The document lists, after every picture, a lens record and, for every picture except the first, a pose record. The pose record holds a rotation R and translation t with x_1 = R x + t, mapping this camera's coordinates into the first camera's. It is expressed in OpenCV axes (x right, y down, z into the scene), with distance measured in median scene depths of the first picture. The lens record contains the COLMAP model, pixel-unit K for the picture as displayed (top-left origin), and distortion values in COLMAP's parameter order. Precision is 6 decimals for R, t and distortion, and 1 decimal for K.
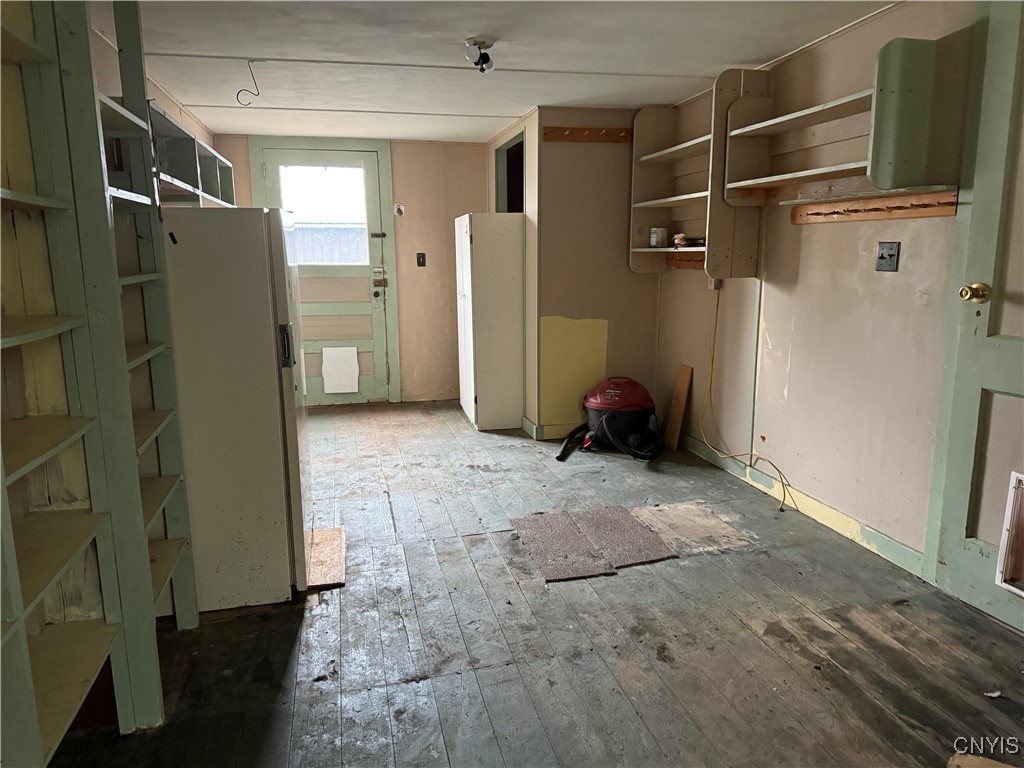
lens RADIAL K [[722.2, 0, 510.4], [0, 722.2, 384.9], [0, 0, 1]] dist [0.023174, -0.019490]
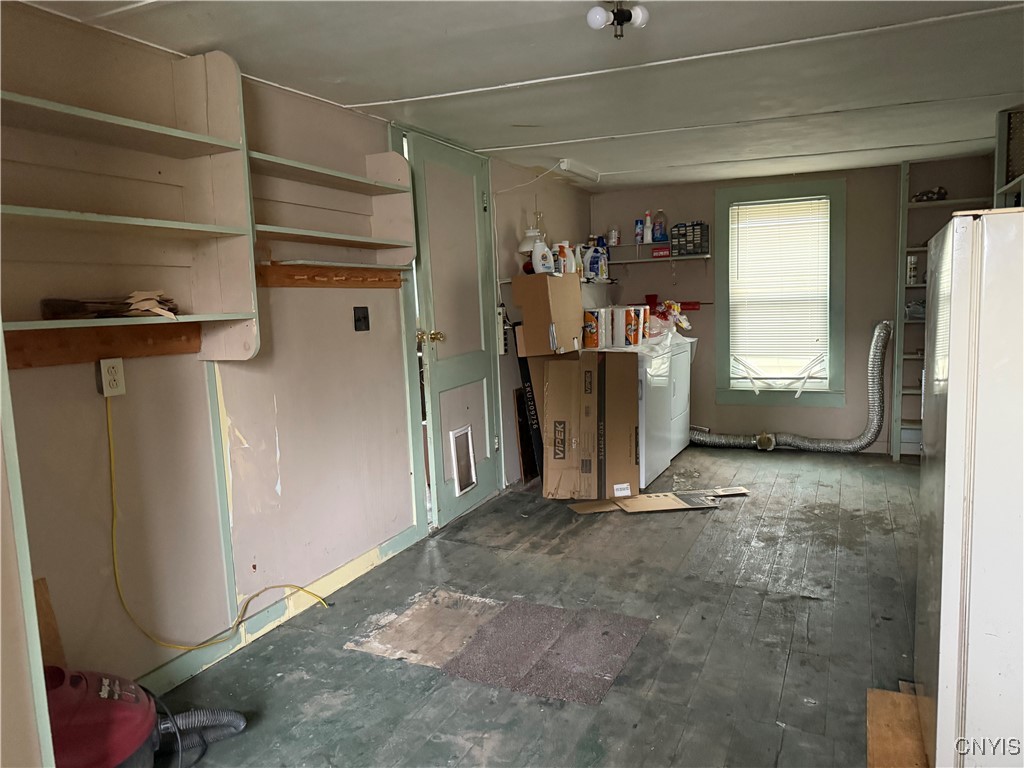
lens RADIAL K [[722.2, 0, 511.4], [0, 722.2, 387.0], [0, 0, 1]] dist [0.023174, -0.019490]
pose [[-0.786333, -0.033456, 0.616897, -0.382702], [0.158970, 0.953952, 0.254369, -0.308219], [-0.597000, 0.298087, -0.744805, 1.649703]]
